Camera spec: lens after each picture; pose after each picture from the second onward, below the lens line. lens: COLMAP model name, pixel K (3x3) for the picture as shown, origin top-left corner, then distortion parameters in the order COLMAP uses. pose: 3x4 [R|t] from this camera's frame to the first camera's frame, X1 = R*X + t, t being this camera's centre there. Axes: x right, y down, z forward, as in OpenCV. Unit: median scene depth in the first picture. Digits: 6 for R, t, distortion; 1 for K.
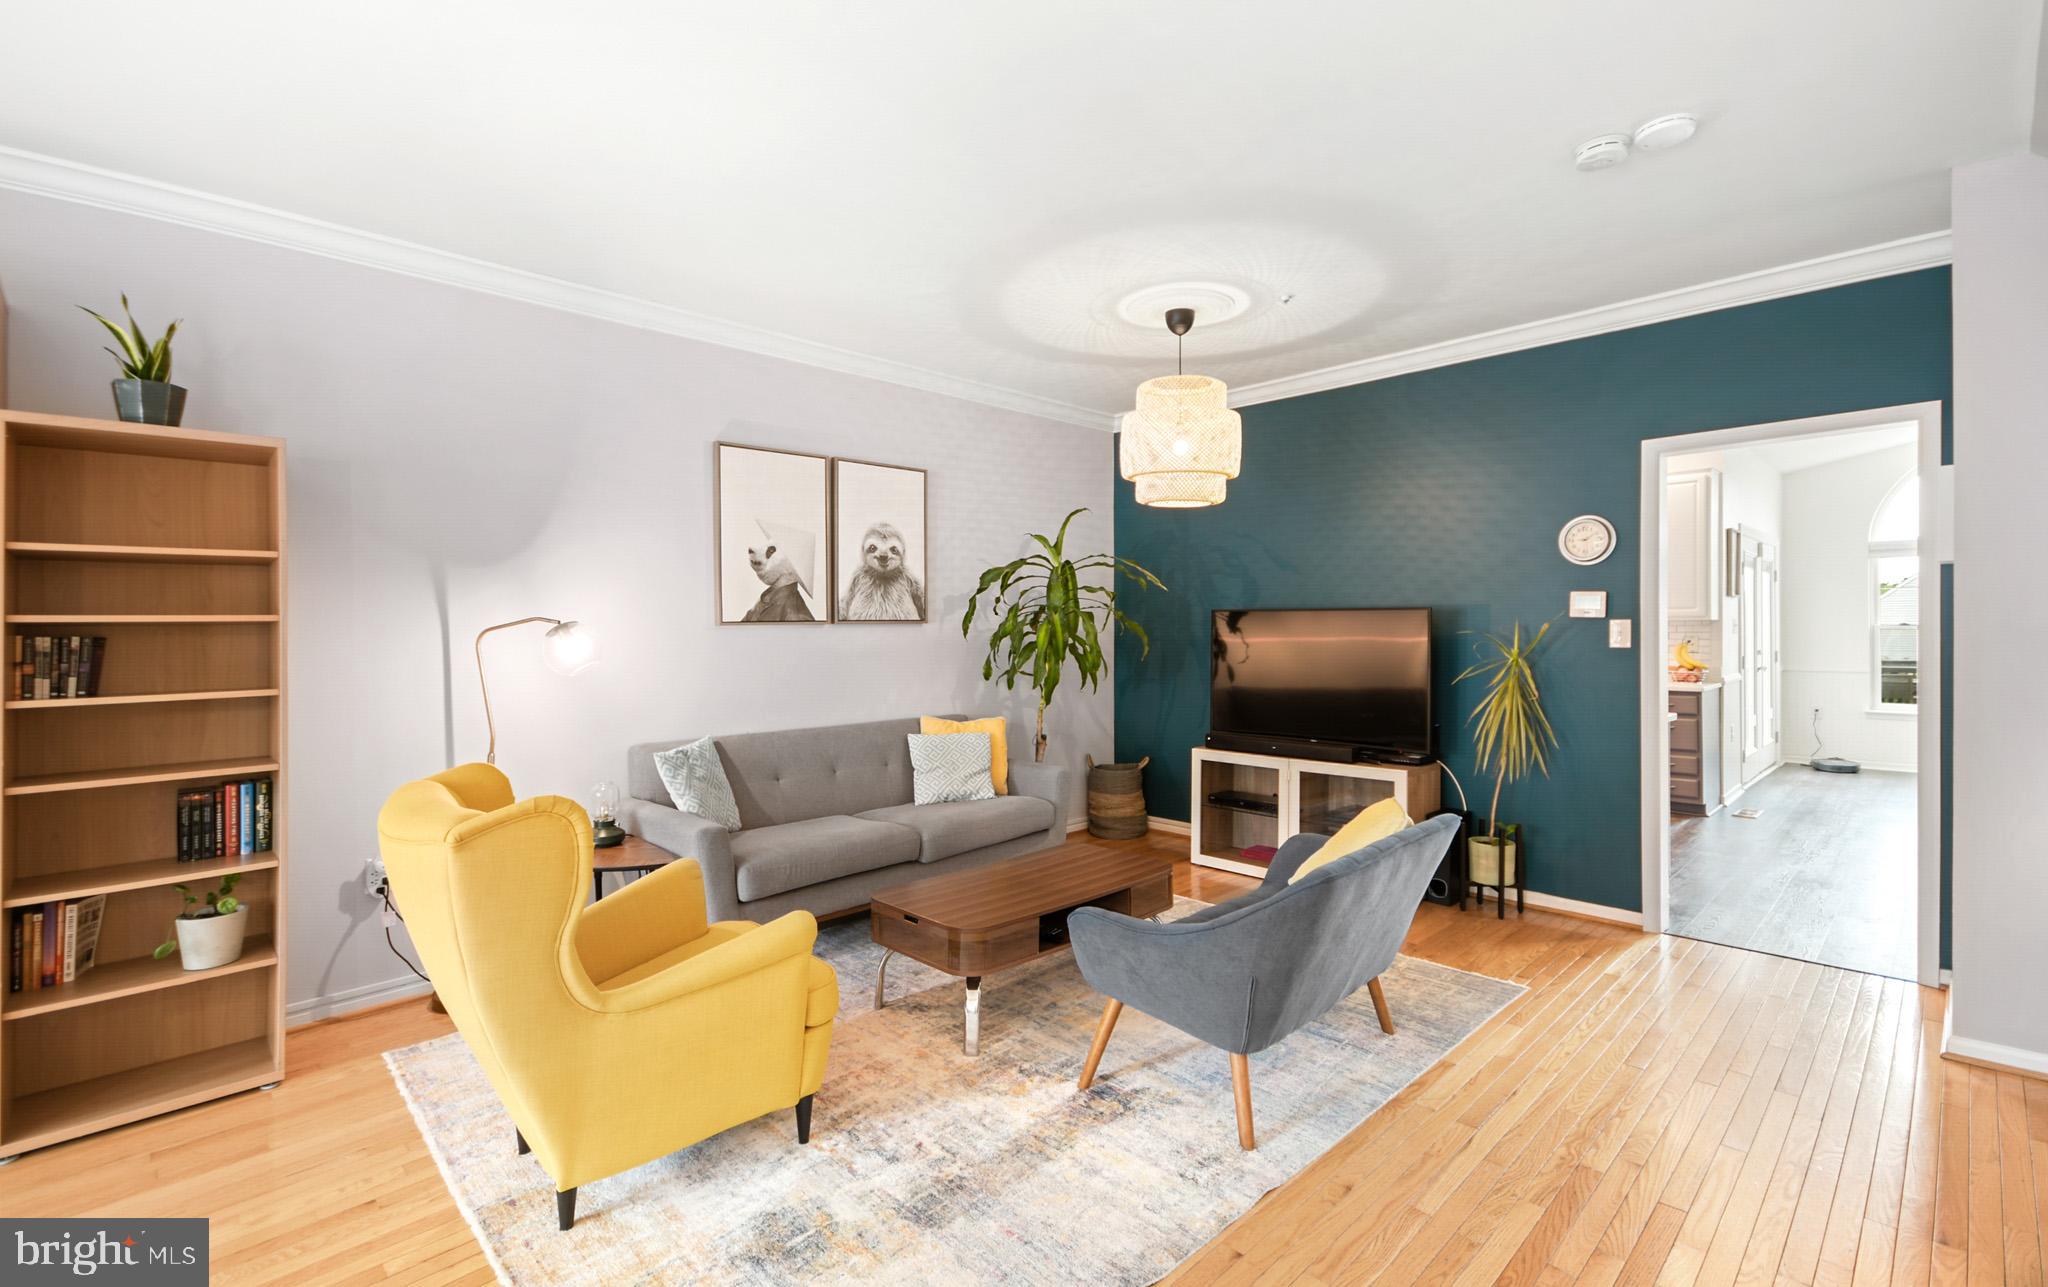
lens RADIAL K [[893.6, 0, 1040.5], [0, 893.6, 629.4], [0, 0, 1]] dist [0.009255, -0.000258]
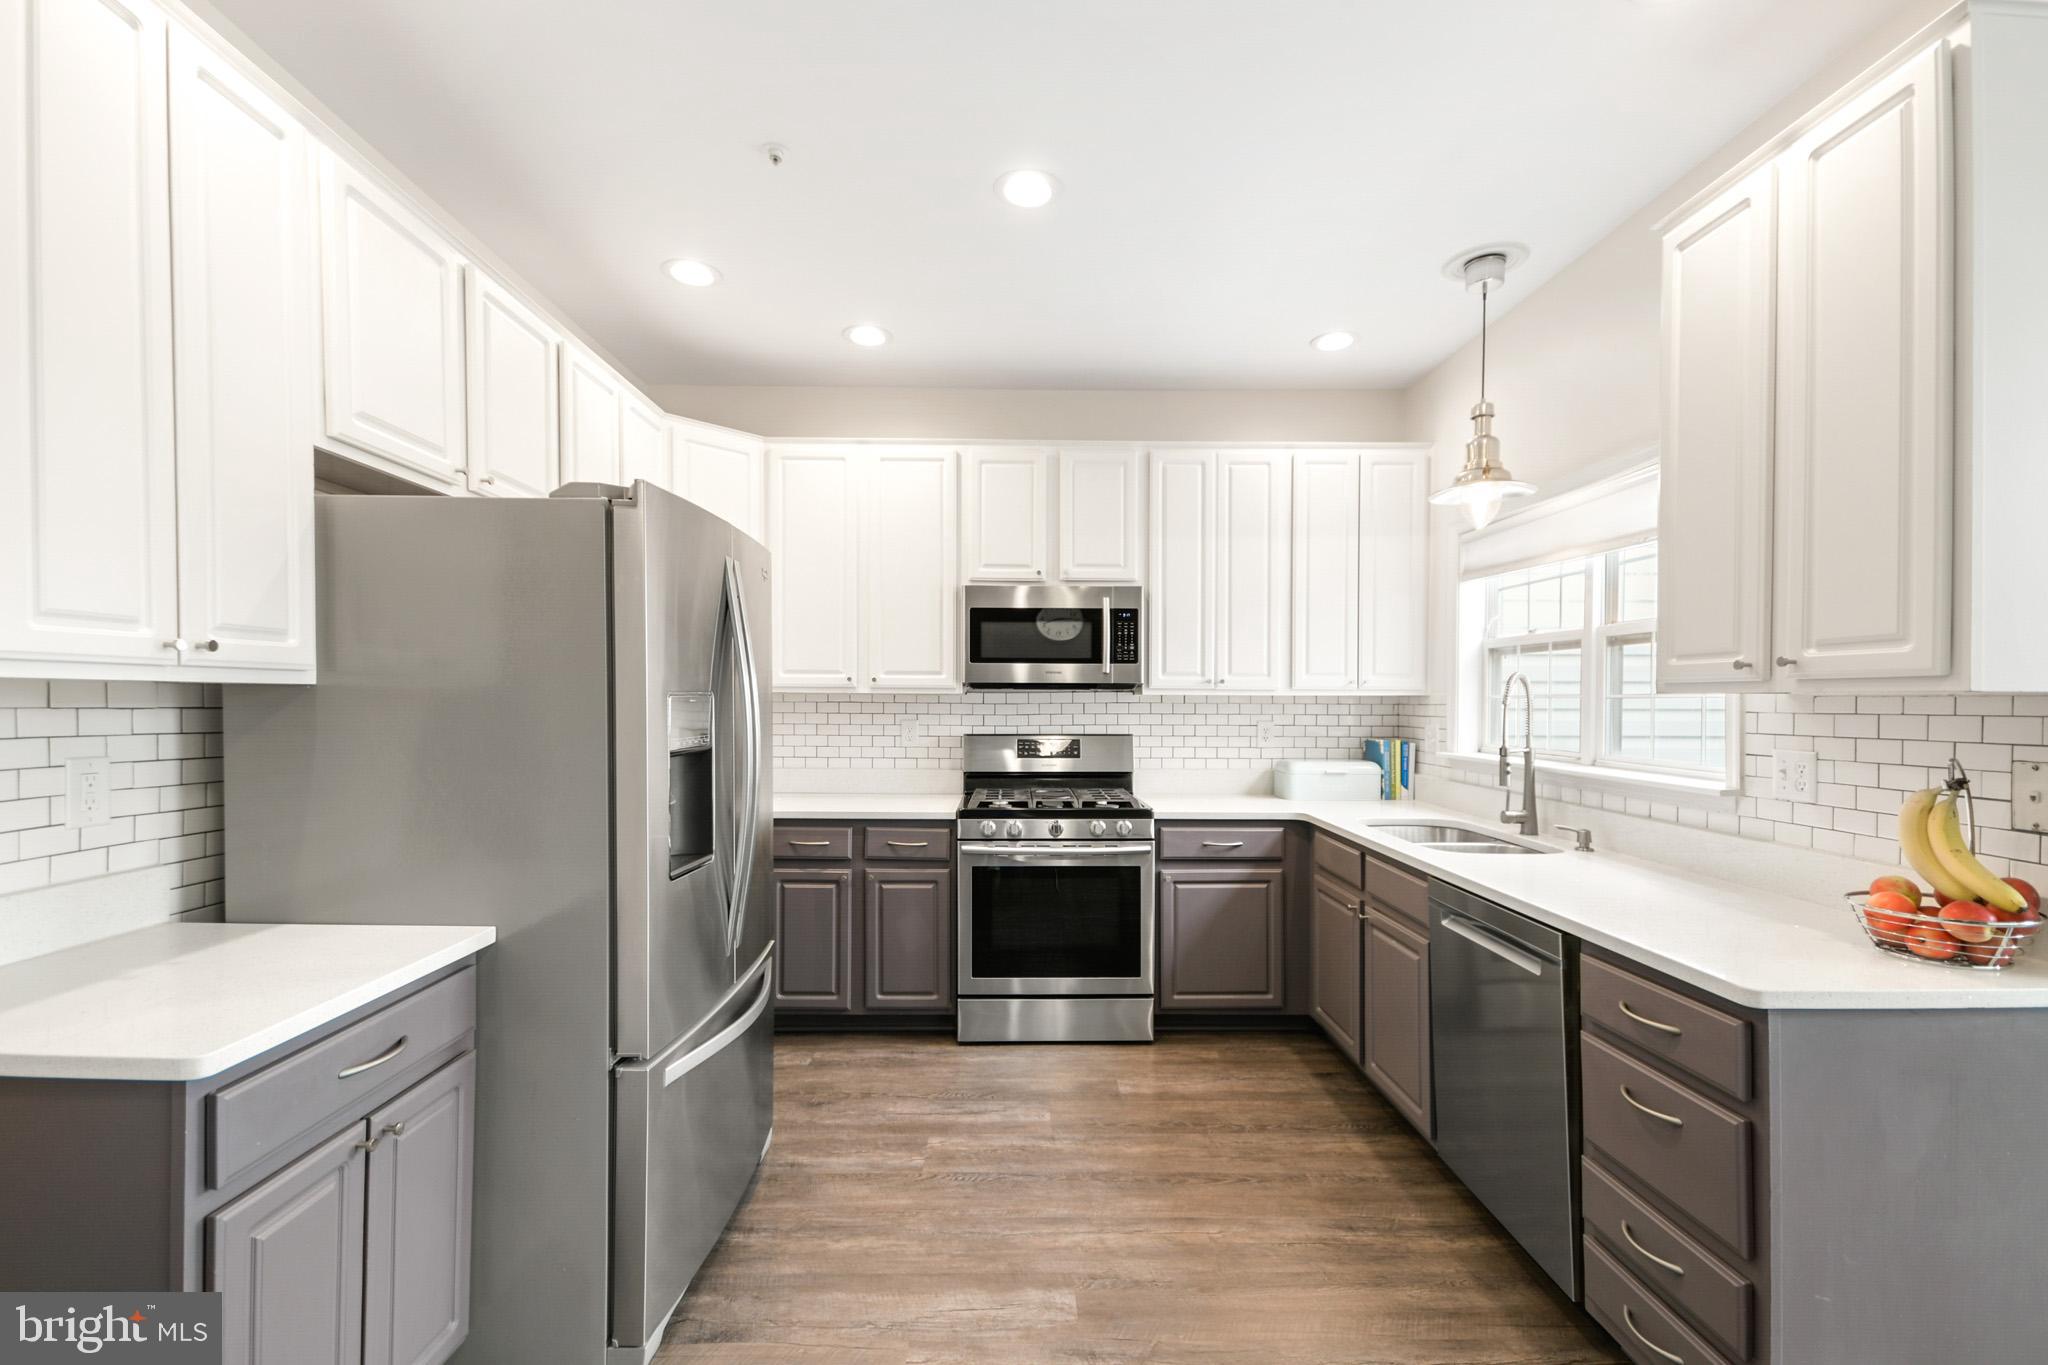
lens RADIAL K [[903.1, 0, 1010.2], [0, 903.1, 709.2], [0, 0, 1]] dist [0.014753, -0.005494]
pose [[0.725954, 0.015598, -0.687566, 0.699624], [-0.010948, 0.999878, 0.011125, -0.006169], [0.687656, -0.000549, 0.726036, 0.648270]]
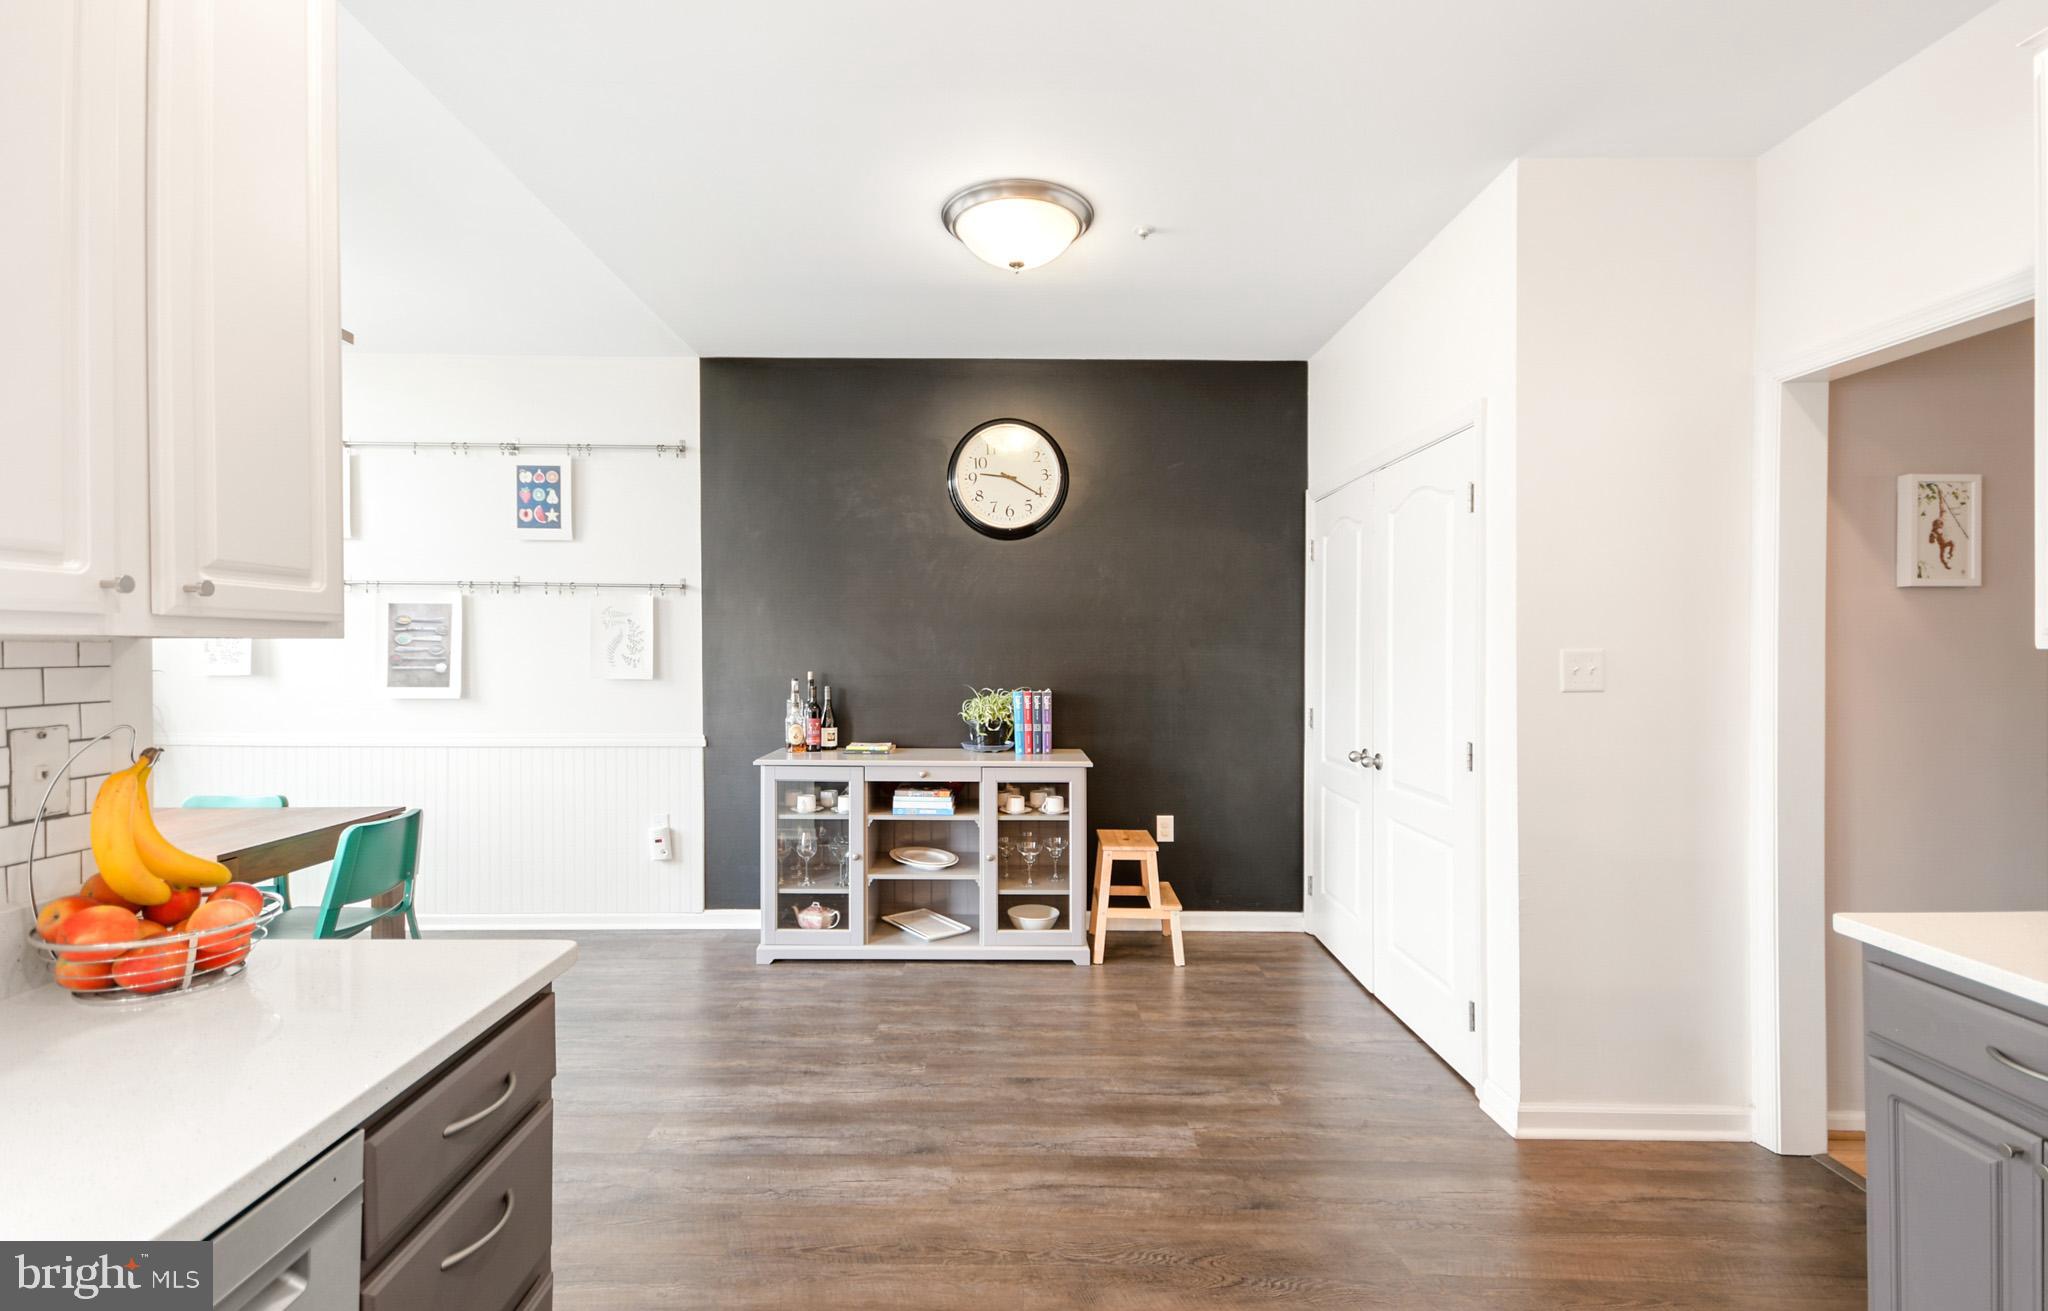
lens RADIAL K [[914.3, 0, 990.6], [0, 914.3, 649.7], [0, 0, 1]] dist [-0.000203, 0.000518]
pose [[-0.720392, 0.002676, 0.693562, 0.464768], [0.002773, 0.999996, -0.000977, -0.007563], [-0.693562, 0.001220, -0.720396, 1.007997]]
